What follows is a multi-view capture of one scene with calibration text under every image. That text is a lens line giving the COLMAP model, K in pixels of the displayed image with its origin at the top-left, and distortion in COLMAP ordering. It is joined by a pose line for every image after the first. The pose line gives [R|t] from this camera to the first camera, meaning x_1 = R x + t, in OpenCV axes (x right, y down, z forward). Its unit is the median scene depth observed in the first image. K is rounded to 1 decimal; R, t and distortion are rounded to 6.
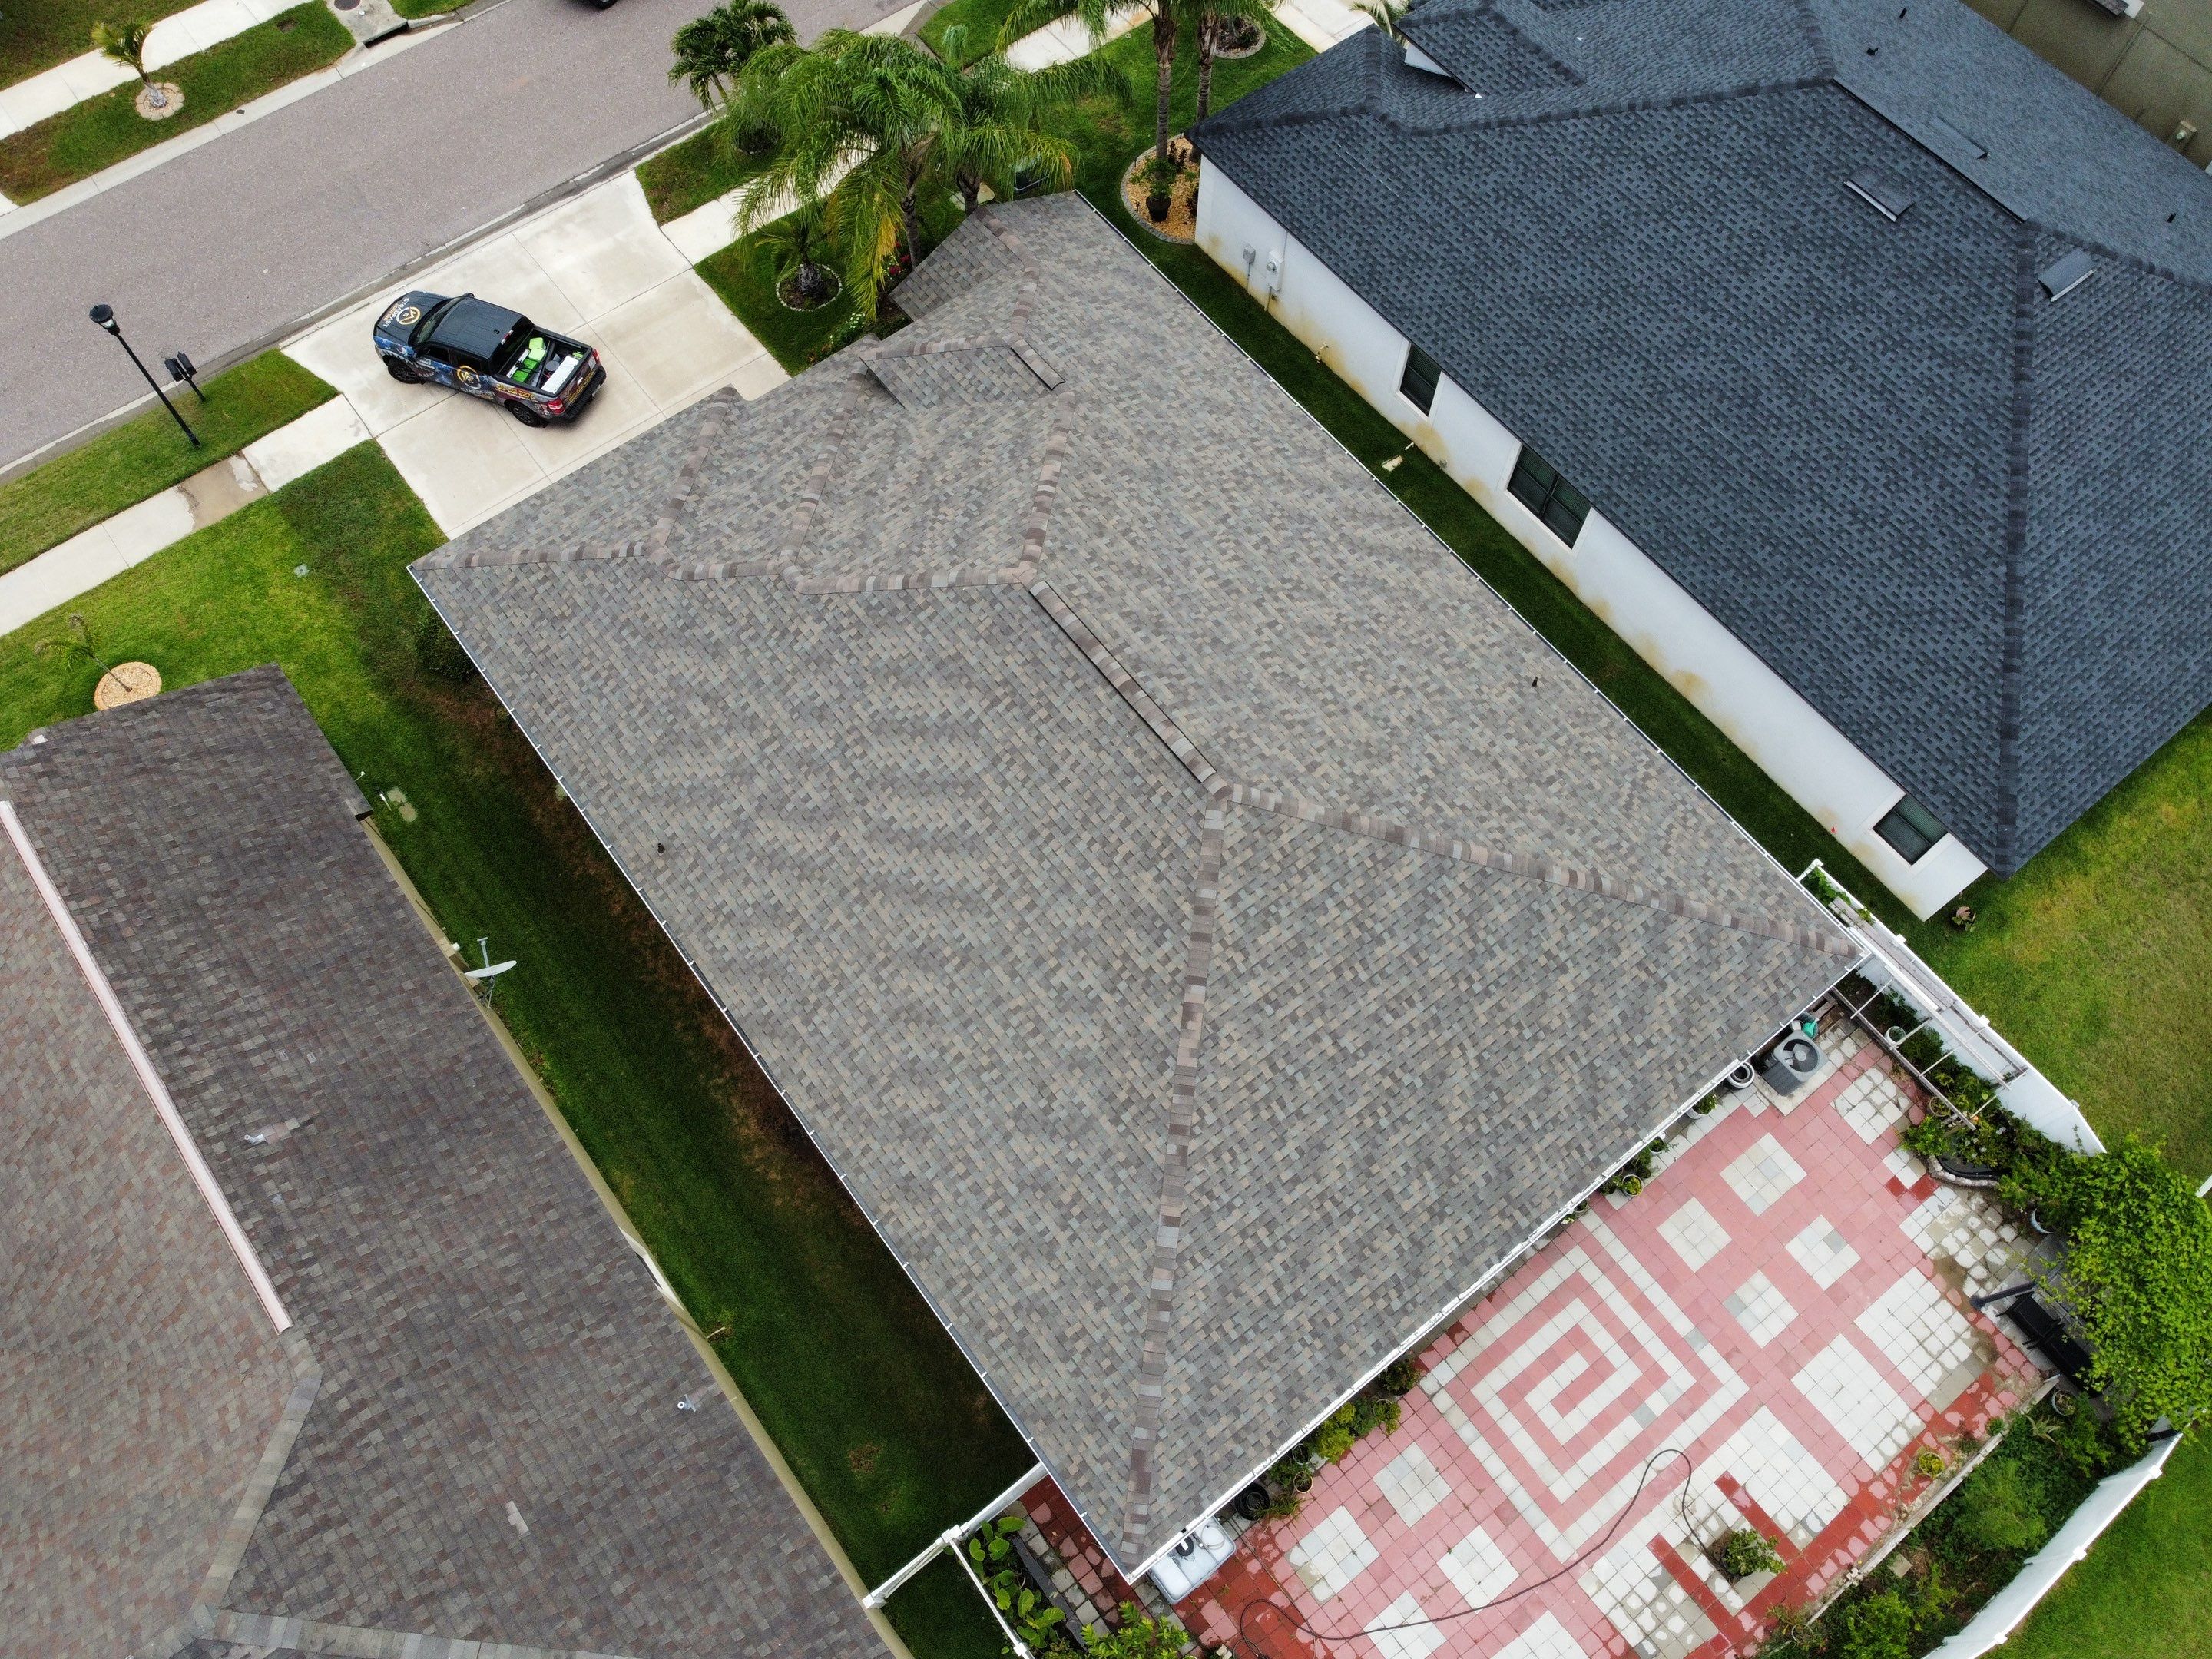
lens RADIAL K [[1681.6, 0, 1076.3], [0, 1681.6, 803.8], [0, 0, 1]] dist [0.014527, -0.019771]
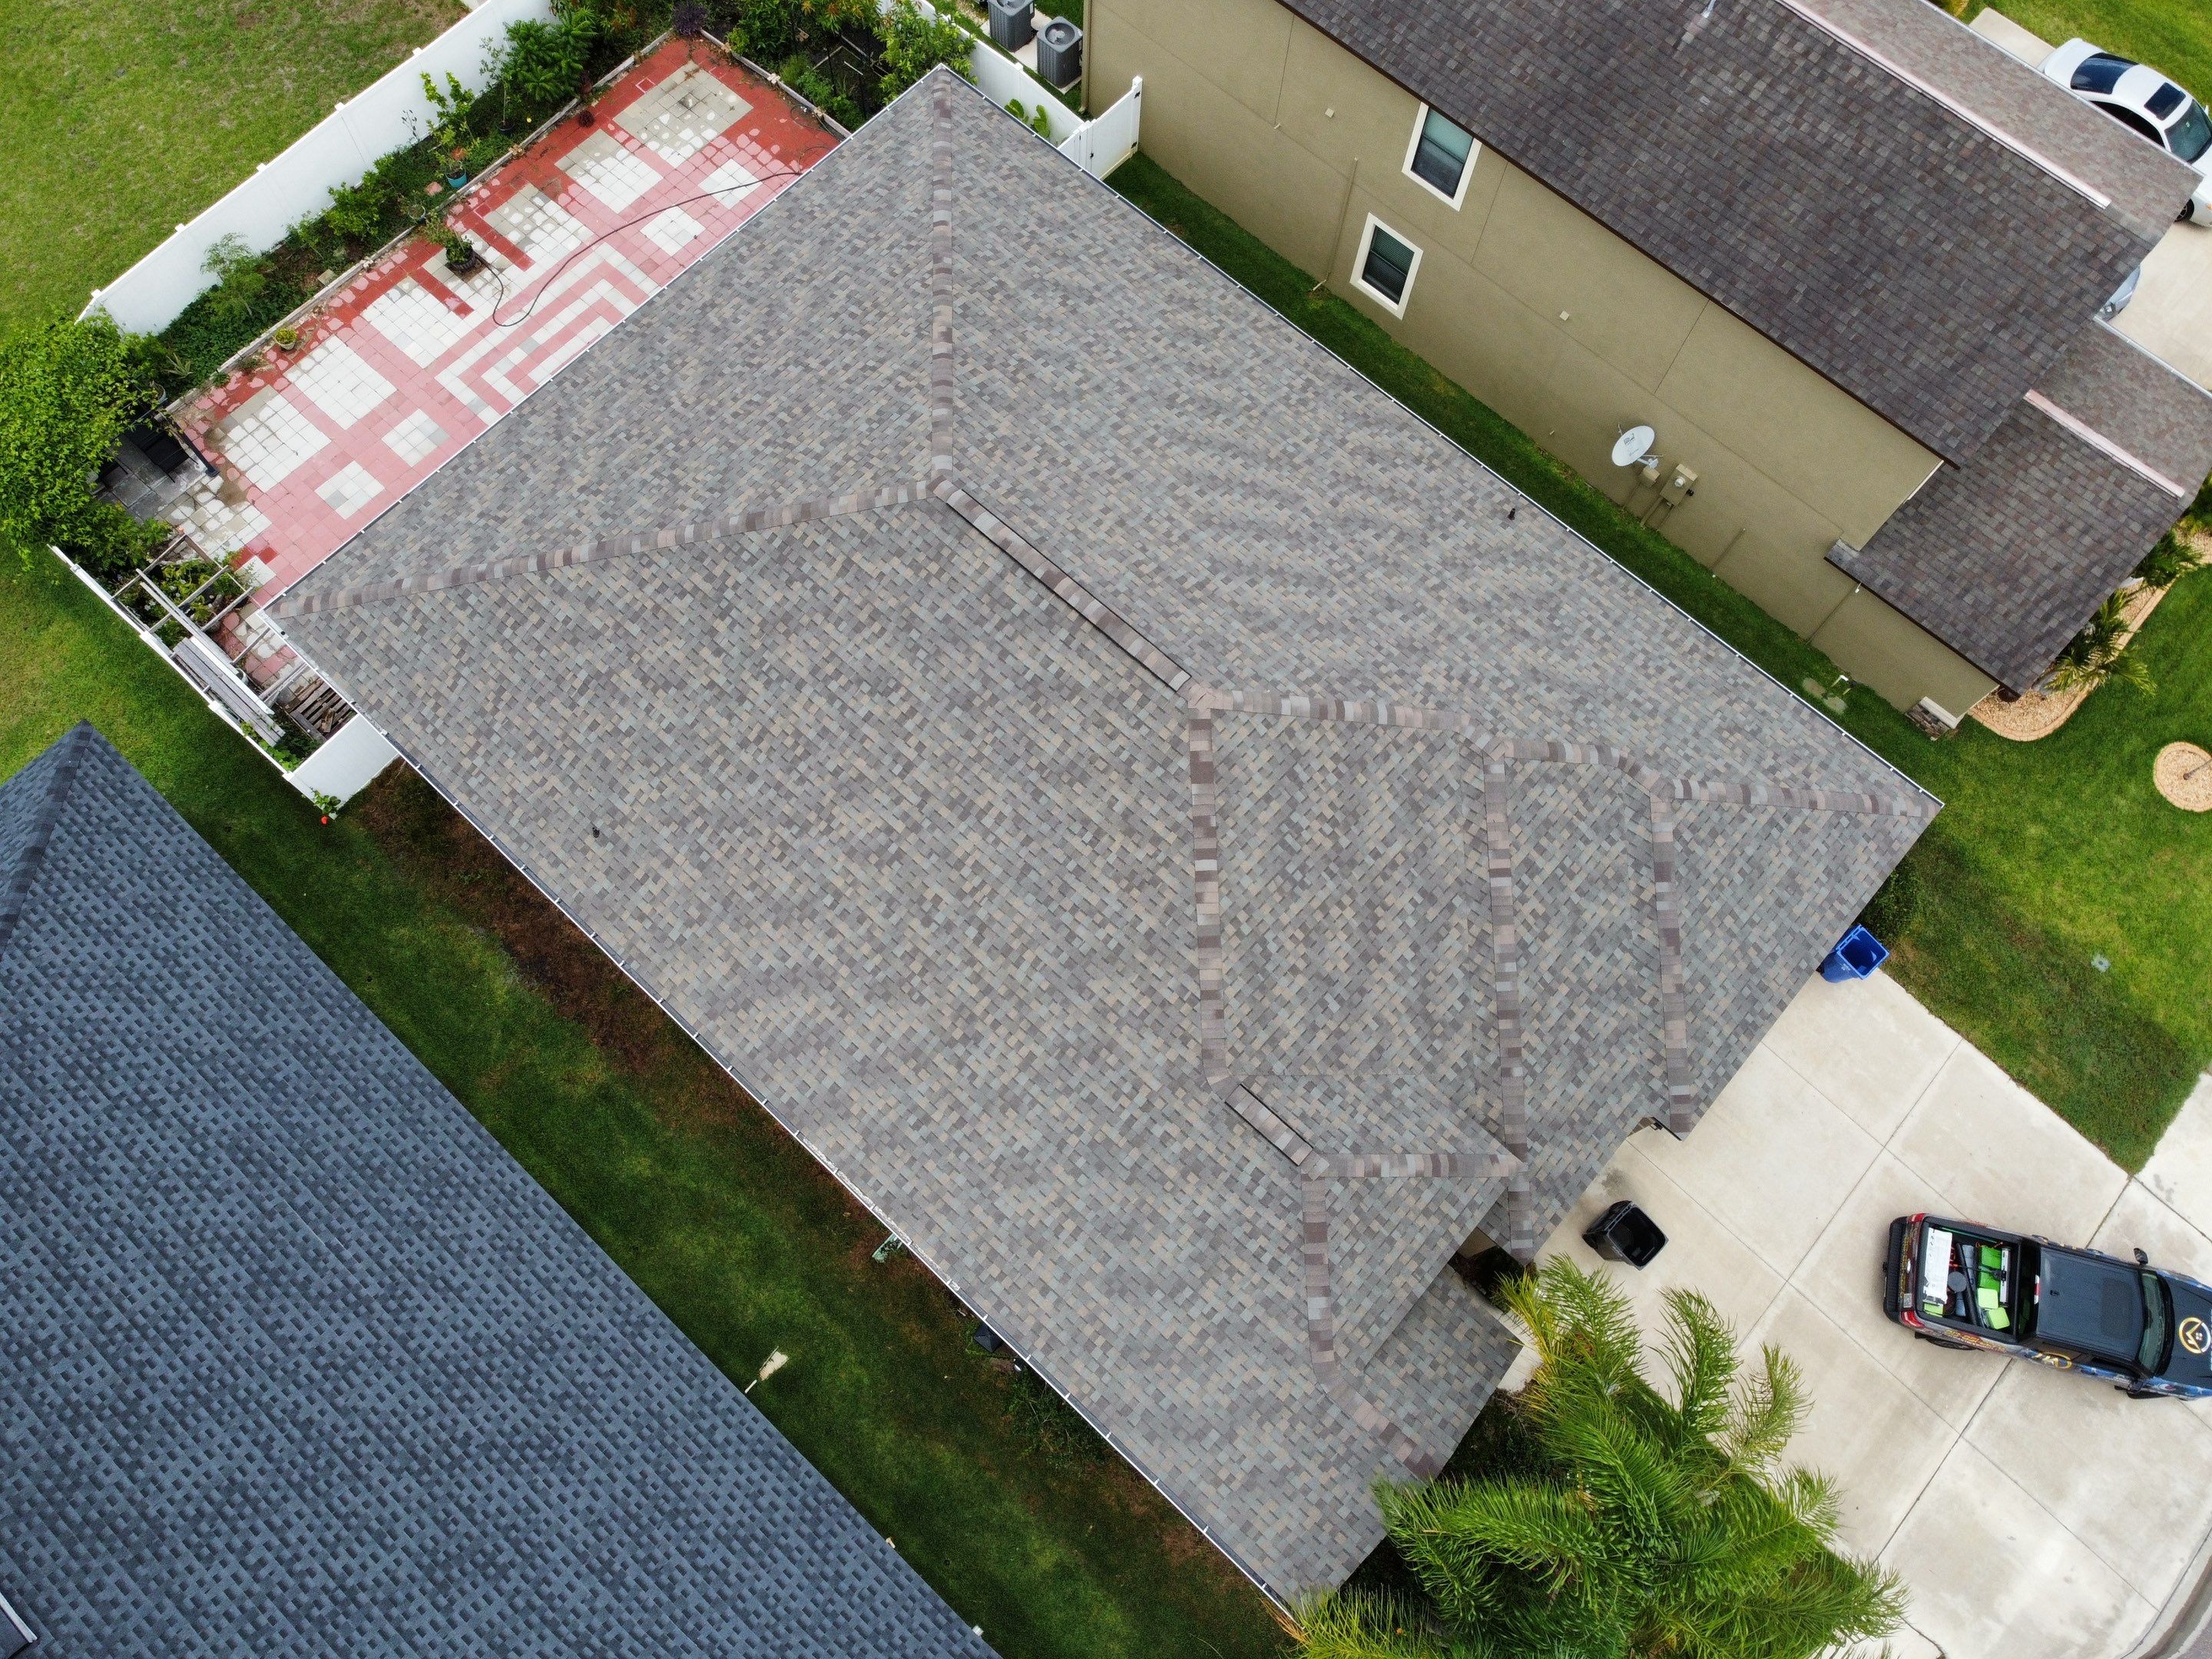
lens RADIAL K [[1681.6, 0, 1082.1], [0, 1681.6, 803.4], [0, 0, 1]] dist [0.014527, -0.019771]
pose [[-0.983942, 0.157955, -0.083118, 0.105507], [-0.168482, -0.668193, 0.724660, -0.760930], [0.058925, 0.727027, 0.684075, 0.451324]]
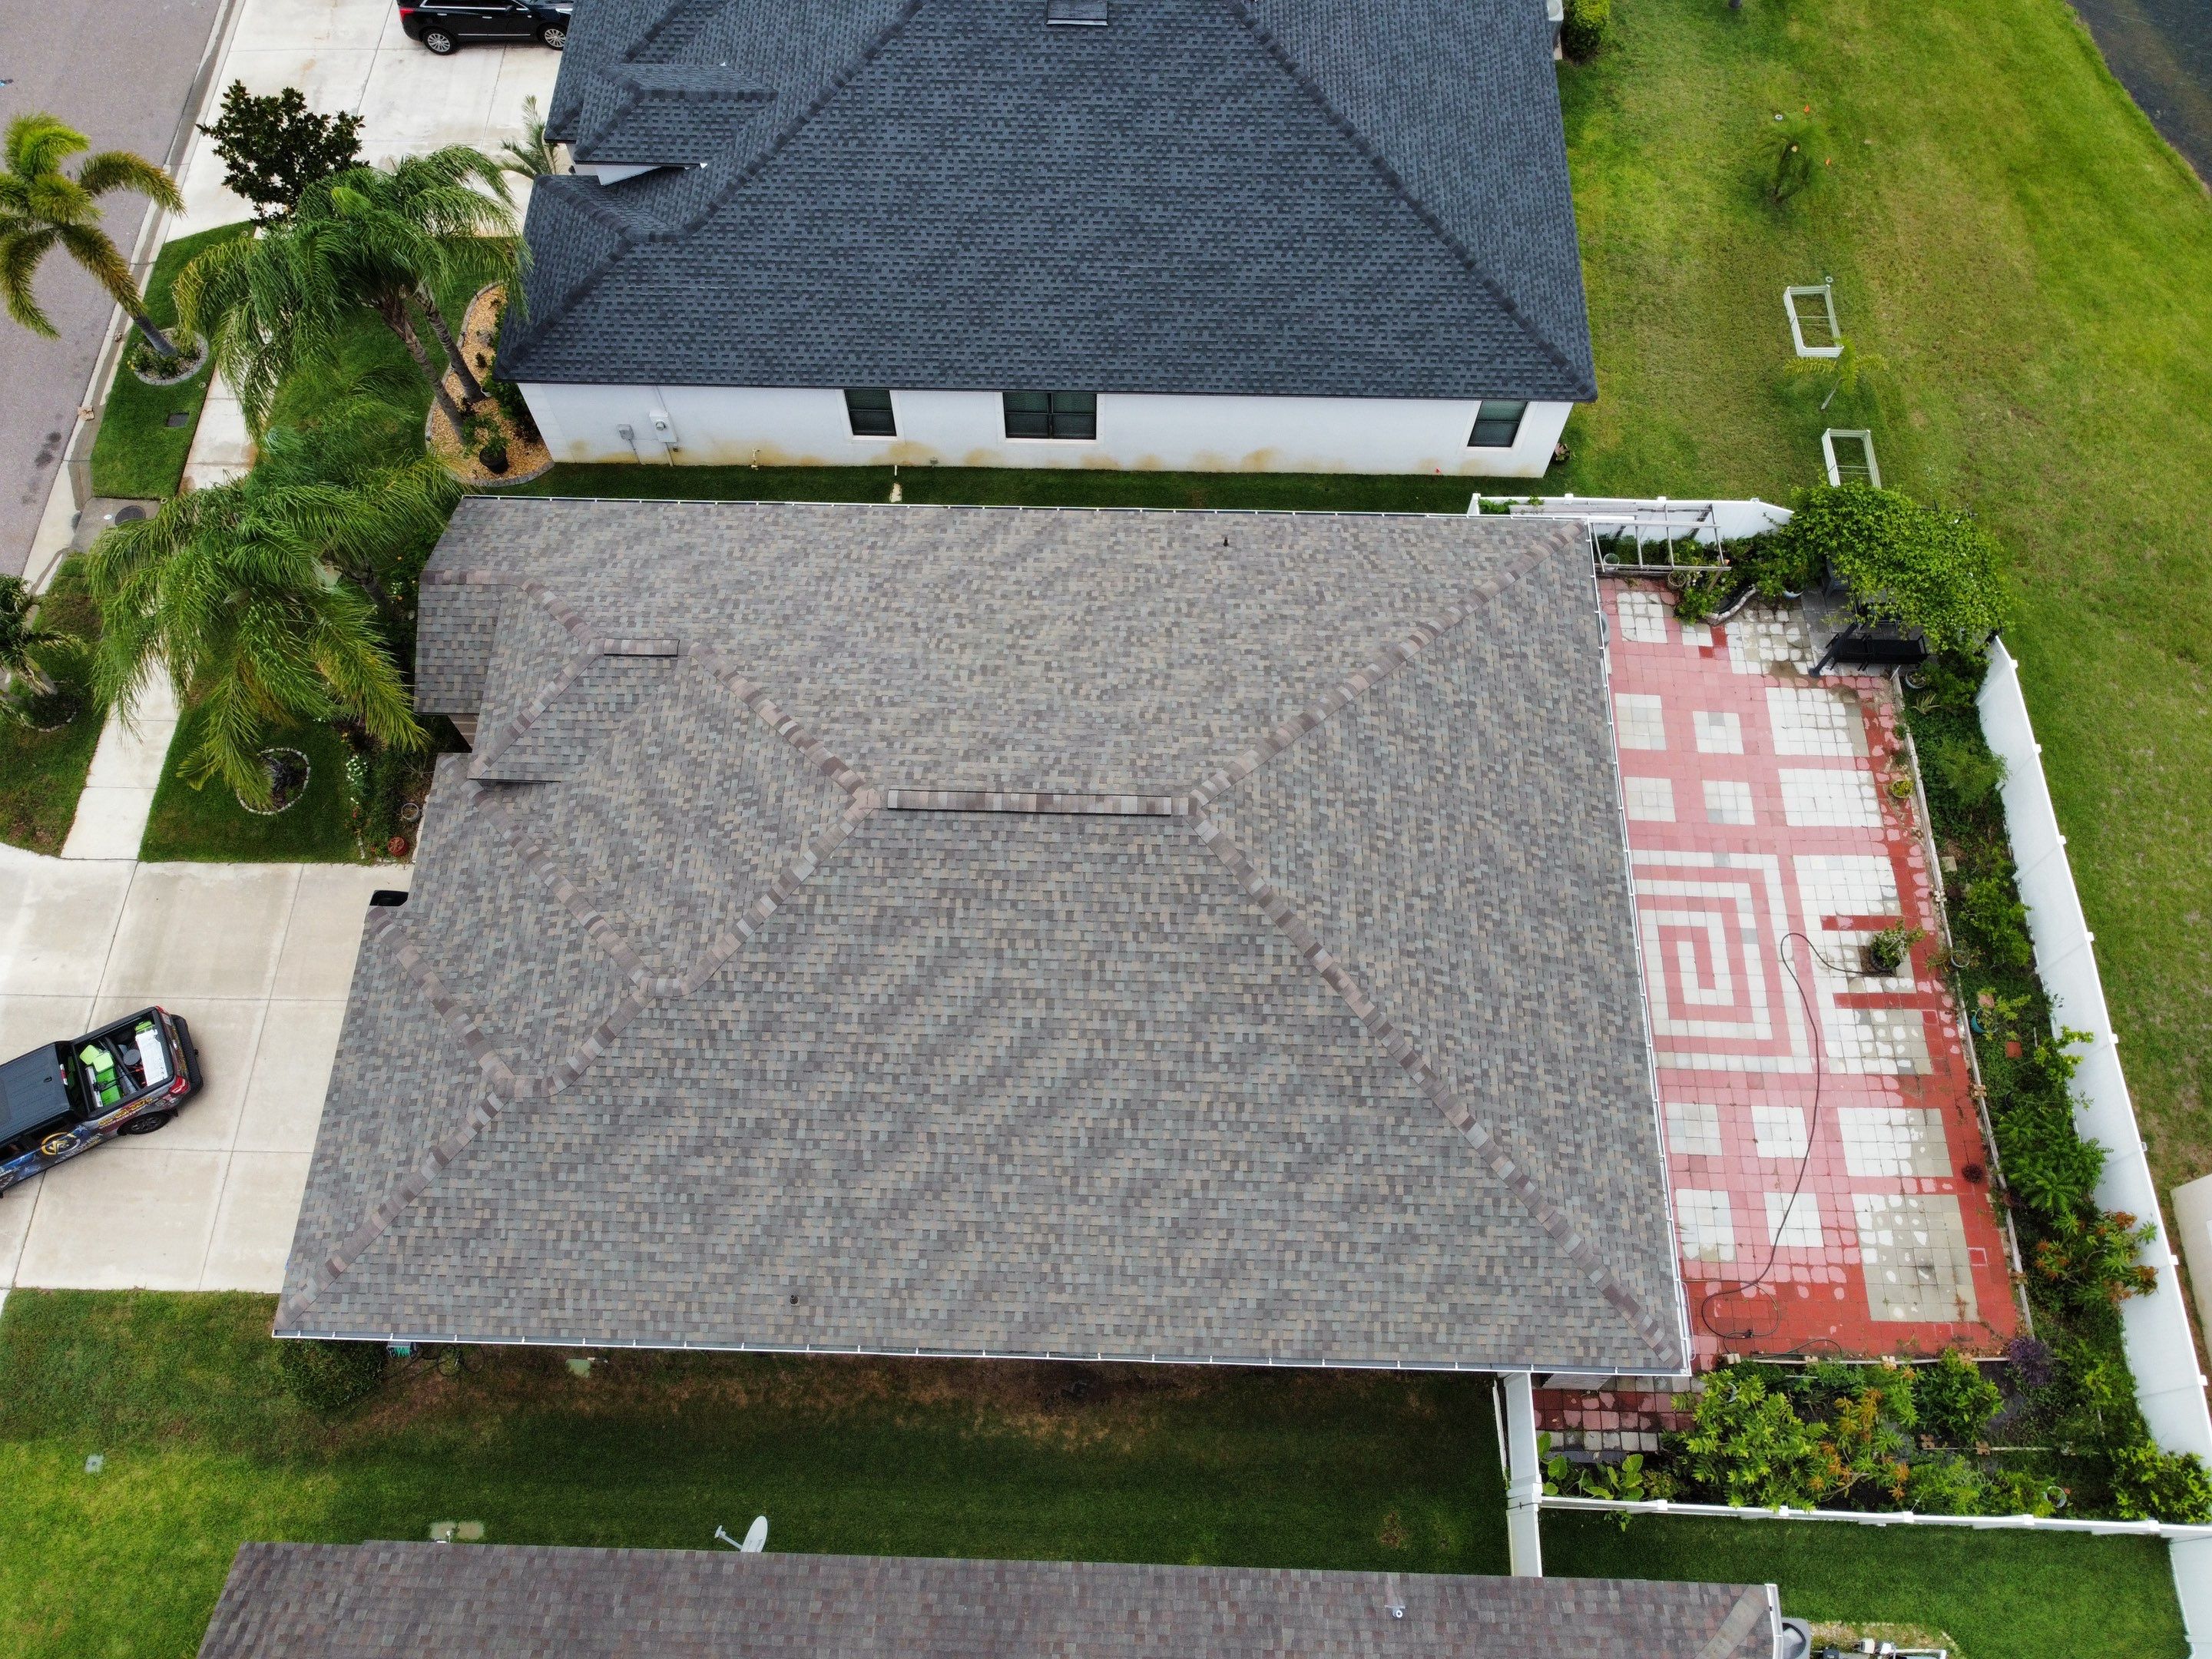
lens RADIAL K [[1681.6, 0, 1075.8], [0, 1681.6, 805.3], [0, 0, 1]] dist [0.014527, -0.019771]
pose [[0.631072, -0.702267, 0.329498, -0.268668], [0.699248, 0.698894, 0.150333, -0.192975], [-0.335858, 0.135530, 0.932111, 0.070183]]
